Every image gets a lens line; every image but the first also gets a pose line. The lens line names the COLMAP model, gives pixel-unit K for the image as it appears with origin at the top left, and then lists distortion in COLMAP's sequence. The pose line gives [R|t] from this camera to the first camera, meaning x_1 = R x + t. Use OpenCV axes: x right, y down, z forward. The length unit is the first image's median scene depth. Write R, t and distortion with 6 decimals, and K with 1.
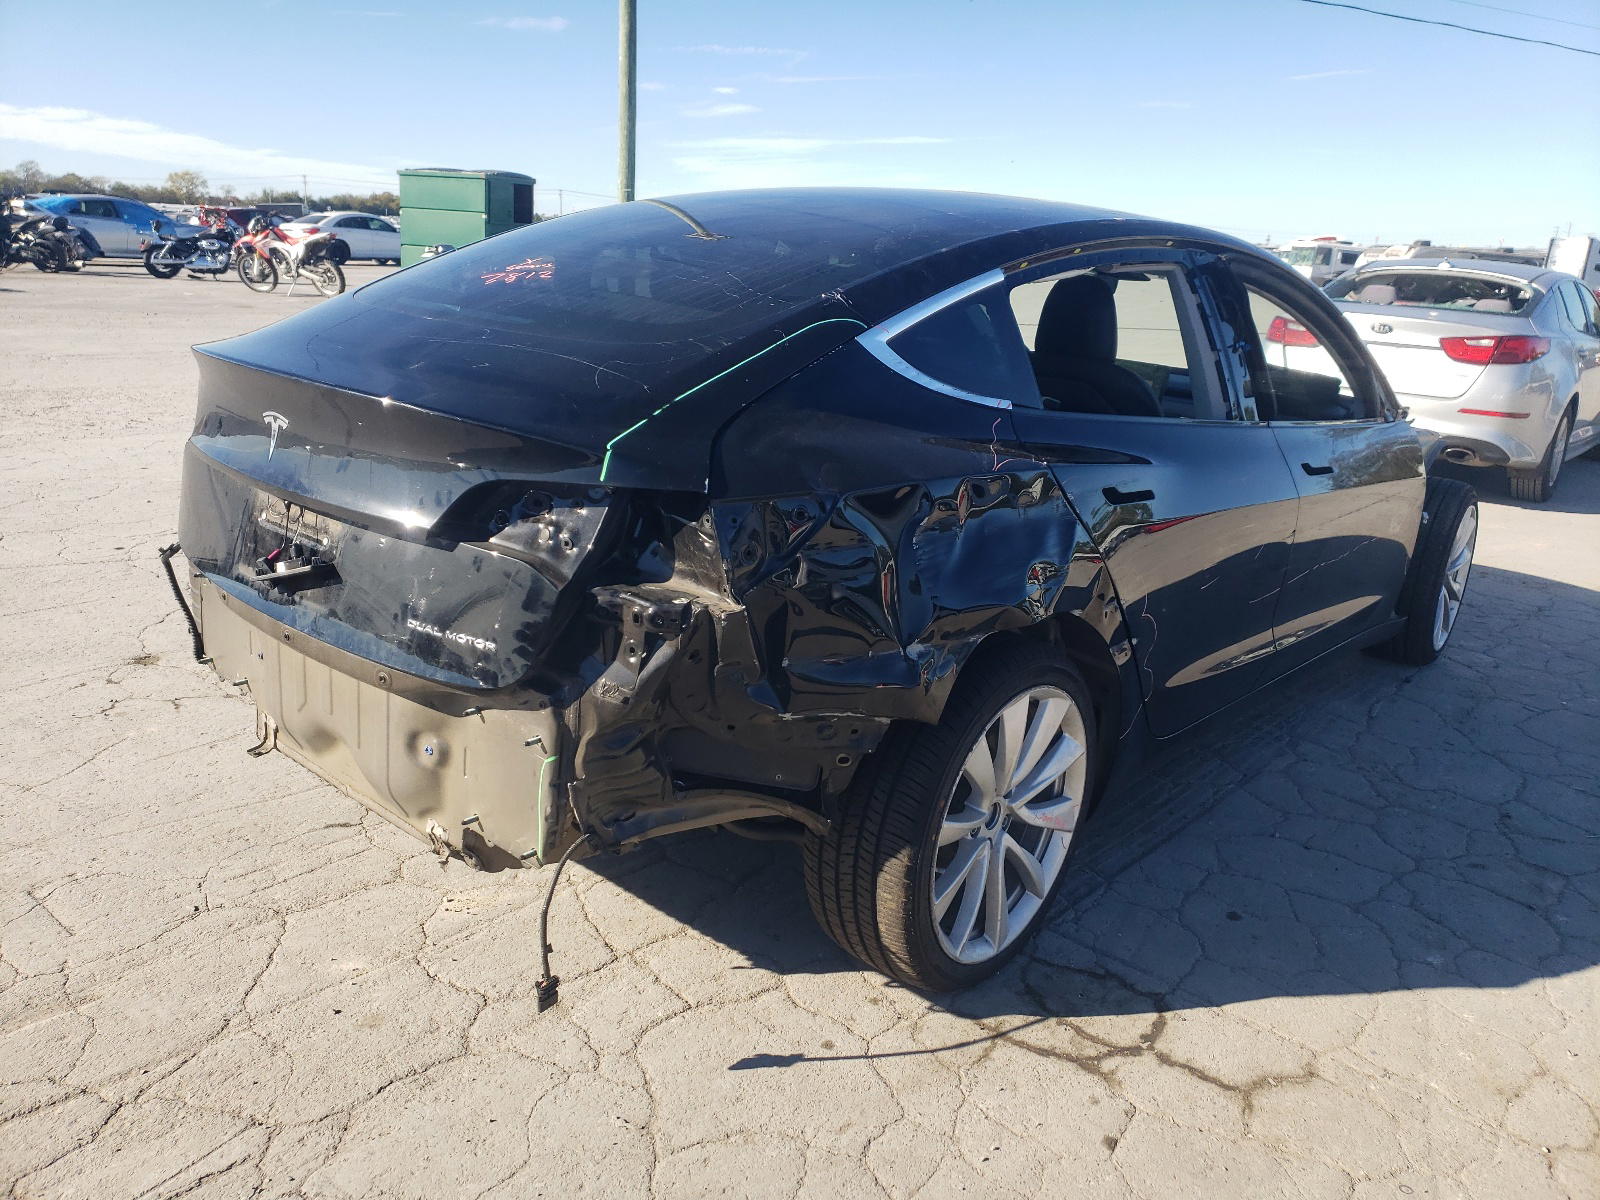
lens RADIAL K [[1195.7, 0, 800.0], [0, 1195.7, 600.0], [0, 0, 1]] dist [0.072347, -0.044321]
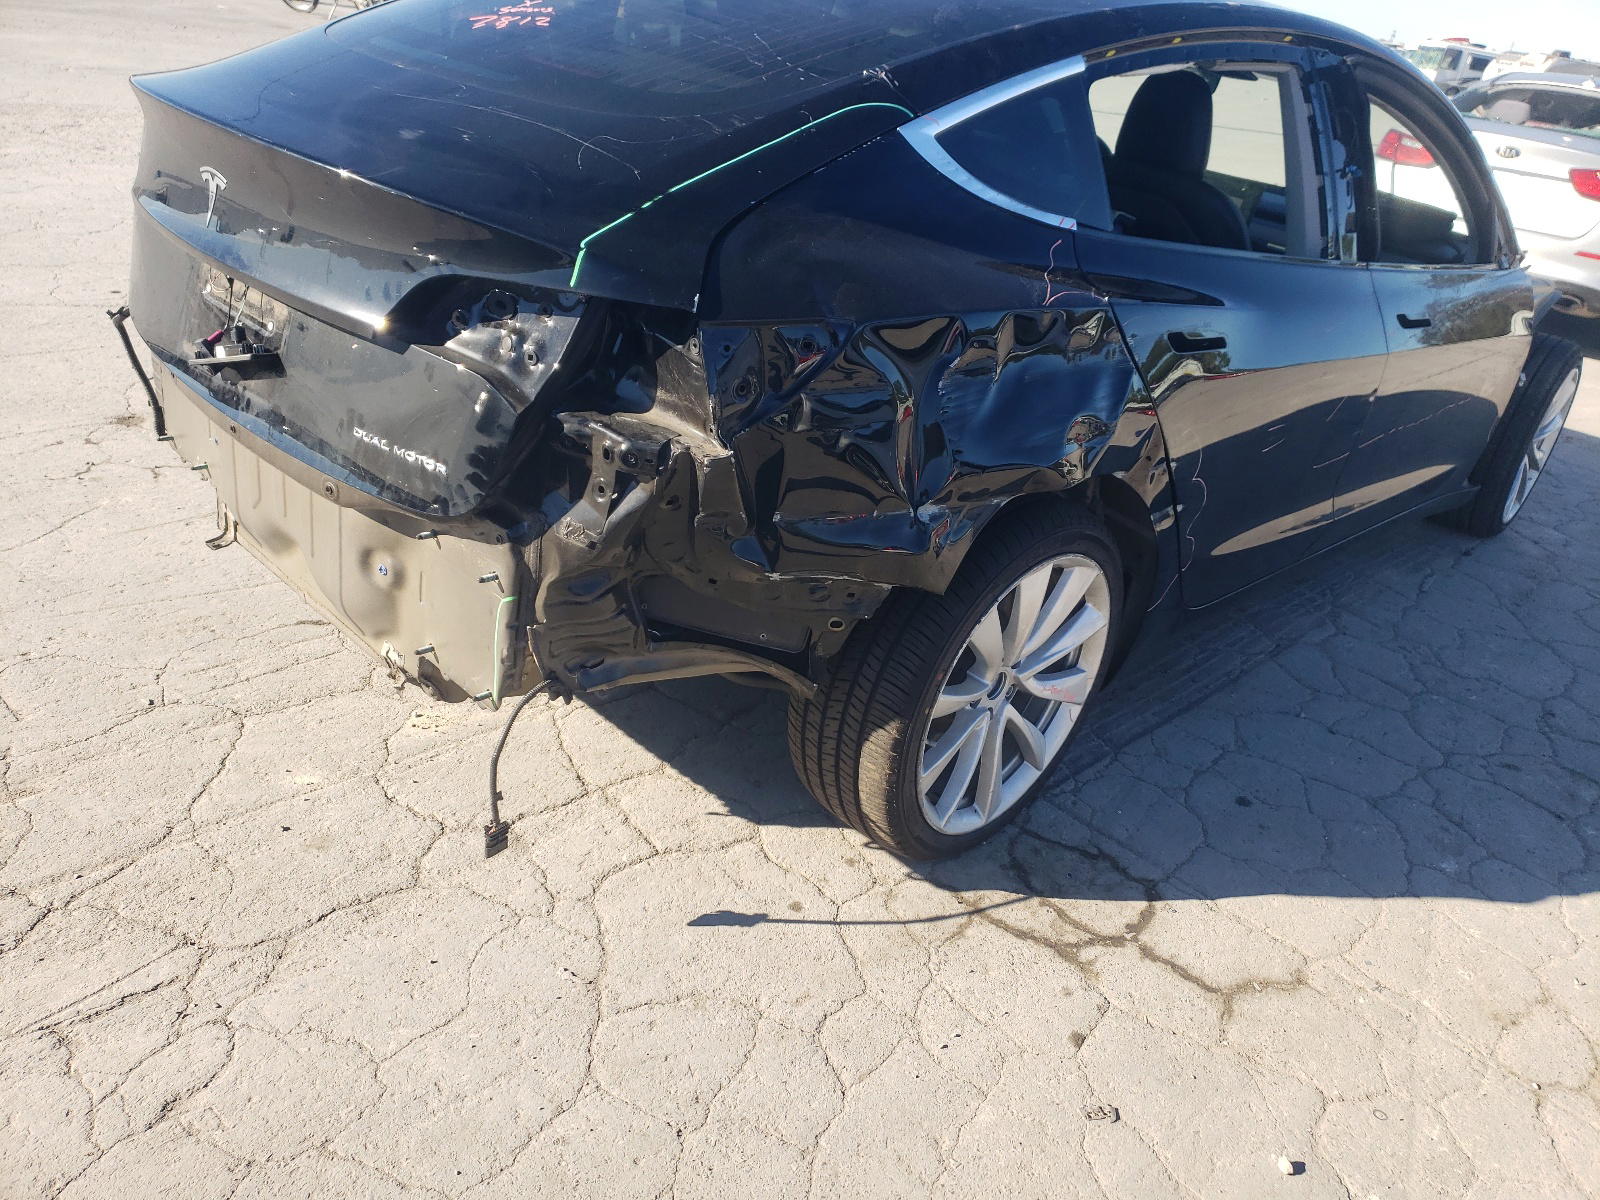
lens RADIAL K [[1205.9, 0, 800.0], [0, 1205.9, 600.0], [0, 0, 1]] dist [0.037965, -0.008350]
pose [[0.995724, 0.089500, -0.022899, 0.026292], [-0.084230, 0.981328, 0.172918, -0.035164], [0.037947, -0.170249, 0.984670, 0.099712]]
